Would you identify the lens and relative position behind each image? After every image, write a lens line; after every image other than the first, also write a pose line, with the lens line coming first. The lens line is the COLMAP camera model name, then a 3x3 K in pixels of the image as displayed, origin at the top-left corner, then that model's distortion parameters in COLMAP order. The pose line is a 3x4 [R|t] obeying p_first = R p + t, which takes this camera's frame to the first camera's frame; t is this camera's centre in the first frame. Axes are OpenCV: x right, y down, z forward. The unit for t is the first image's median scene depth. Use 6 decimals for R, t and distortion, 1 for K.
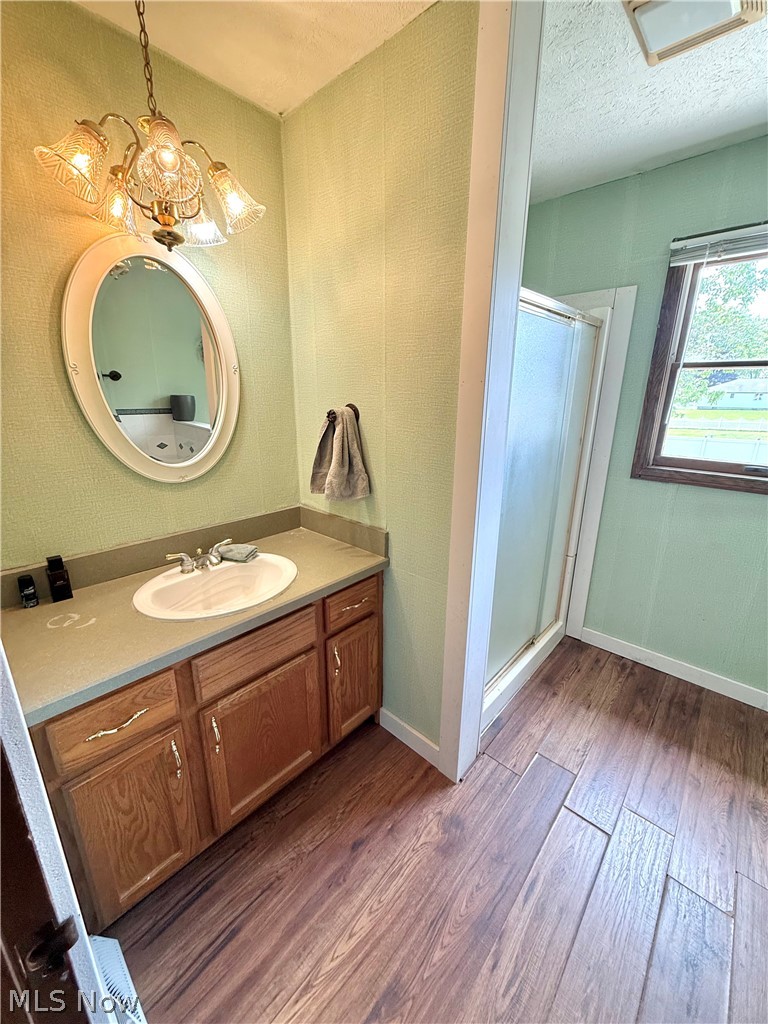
lens RADIAL K [[406.0, 0, 382.3], [0, 406.0, 508.6], [0, 0, 1]] dist [-0.000712, -0.000092]
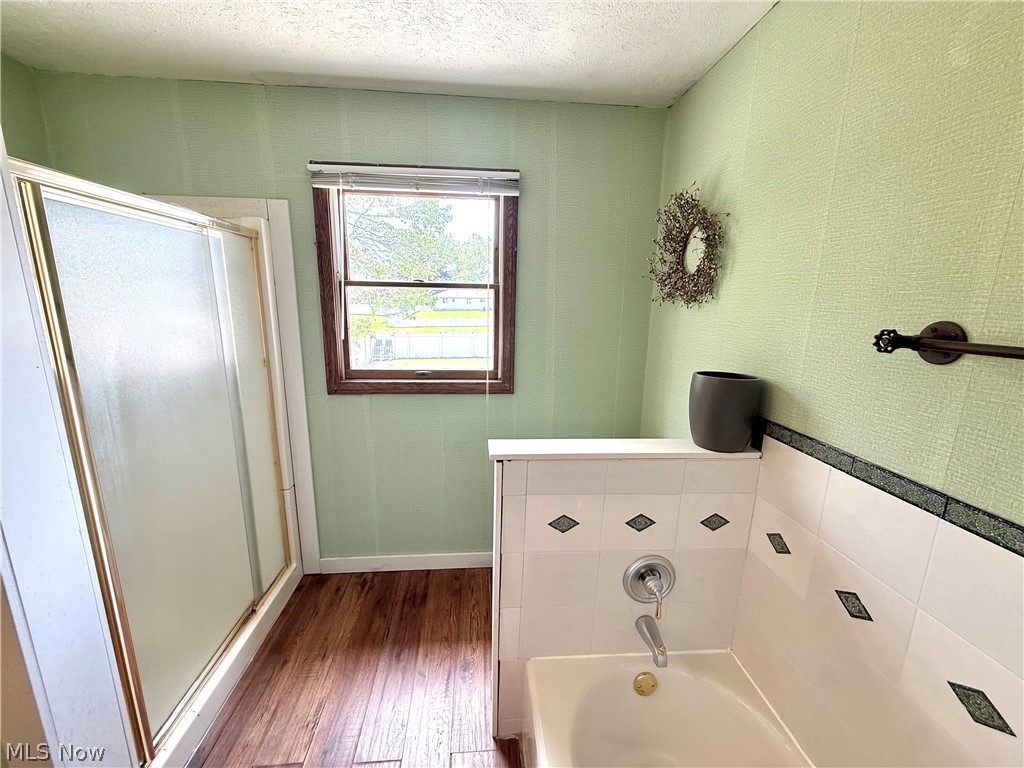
lens RADIAL K [[406.0, 0, 509.8], [0, 406.0, 383.9], [0, 0, 1]] dist [-0.000712, -0.000092]
pose [[0.680331, -0.146488, 0.718116, 0.227701], [0.192378, 0.981158, 0.017890, -0.036618], [-0.707206, 0.125979, 0.695693, 0.011036]]
